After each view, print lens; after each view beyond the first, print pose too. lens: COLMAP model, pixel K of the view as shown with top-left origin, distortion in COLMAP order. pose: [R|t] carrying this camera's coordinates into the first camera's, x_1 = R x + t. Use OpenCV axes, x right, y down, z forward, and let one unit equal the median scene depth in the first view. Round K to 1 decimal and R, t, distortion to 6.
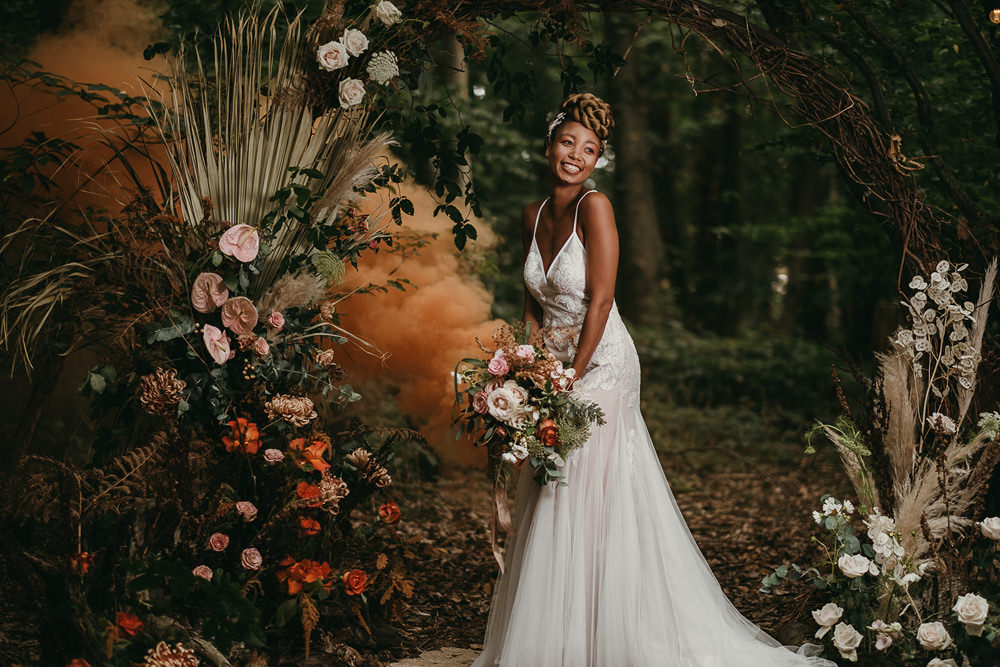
lens RADIAL K [[2435.4, 0, 532.5], [0, 2435.4, 315.7], [0, 0, 1]] dist [0.108153, -1.490525]
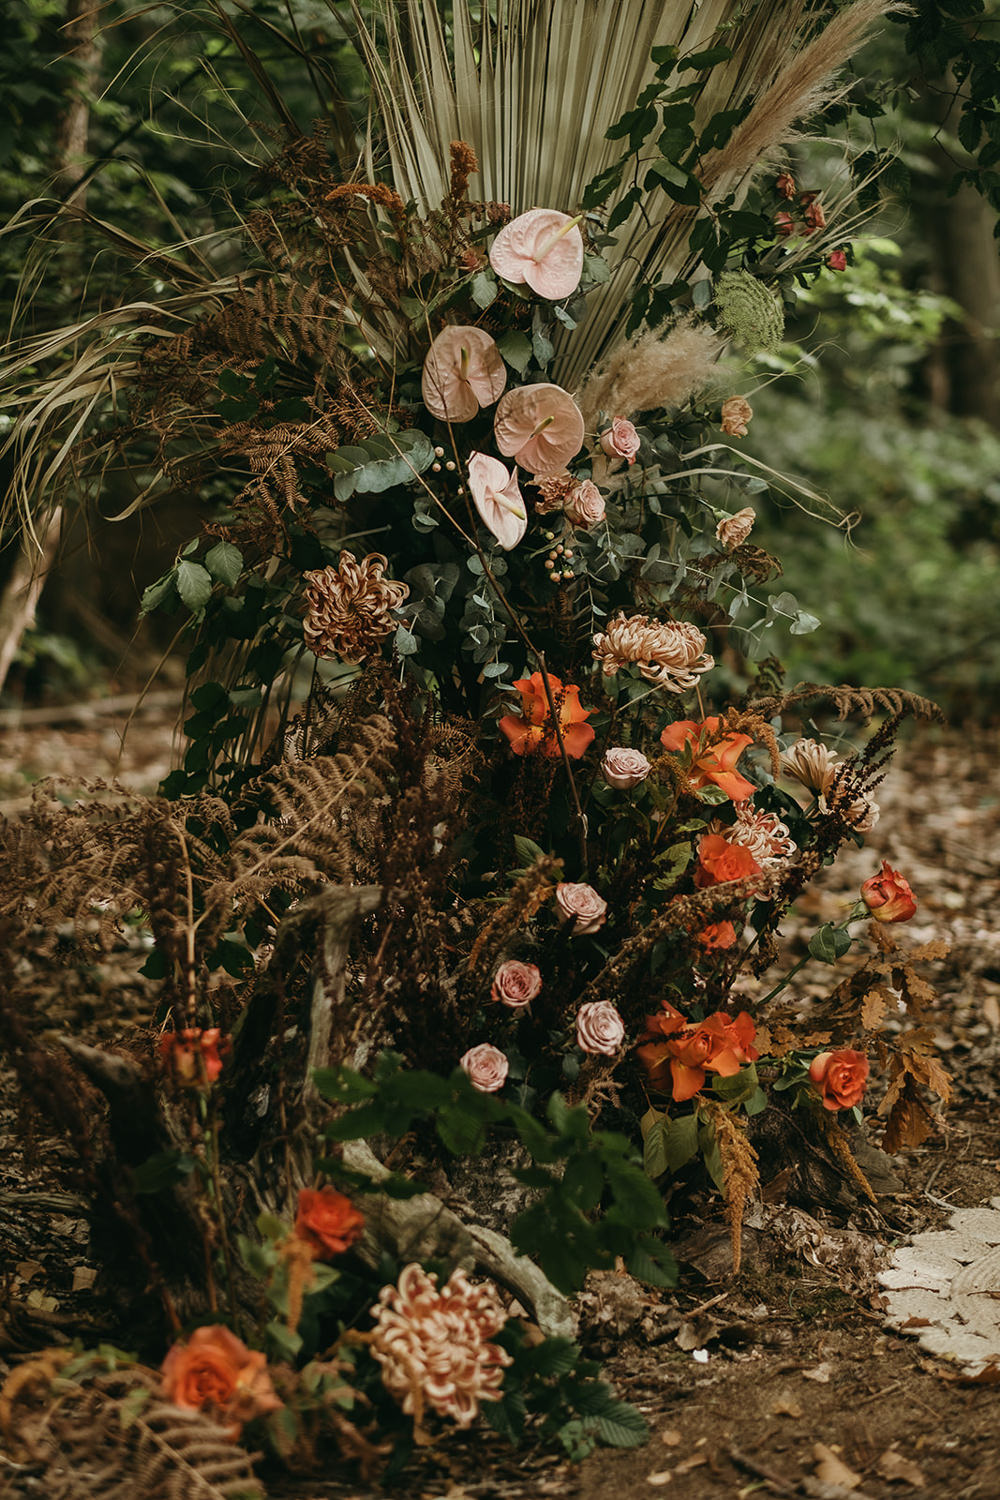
lens RADIAL K [[3653.2, 0, 500.0], [0, 3653.2, 750.0], [0, 0, 1]] dist [0.108153, -1.490525]
pose [[0.998692, 0.005412, -0.050844, -0.093462], [-0.000789, 0.995894, 0.090518, -0.001858], [0.051125, -0.090360, 0.994596, 0.365200]]
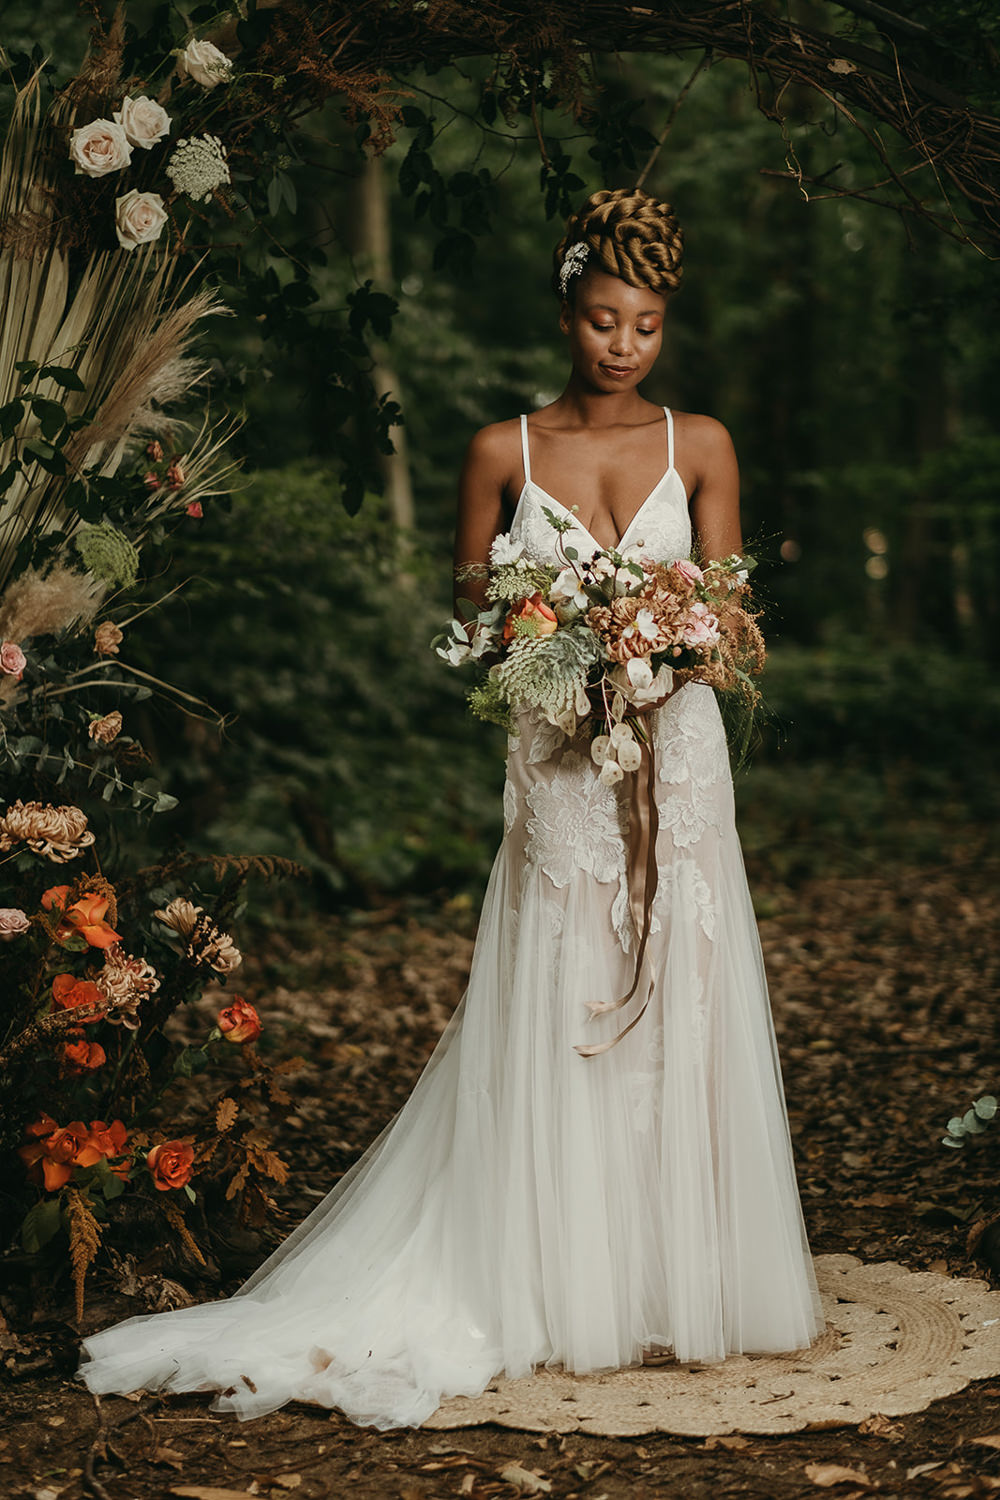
lens RADIAL K [[3653.2, 0, 500.0], [0, 3653.2, 750.0], [0, 0, 1]] dist [0.108153, -1.490525]
pose [[0.999594, -0.028441, -0.001856, 0.000681], [0.028489, 0.998945, 0.036009, -0.004185], [0.000830, -0.036048, 0.999350, 0.216657]]
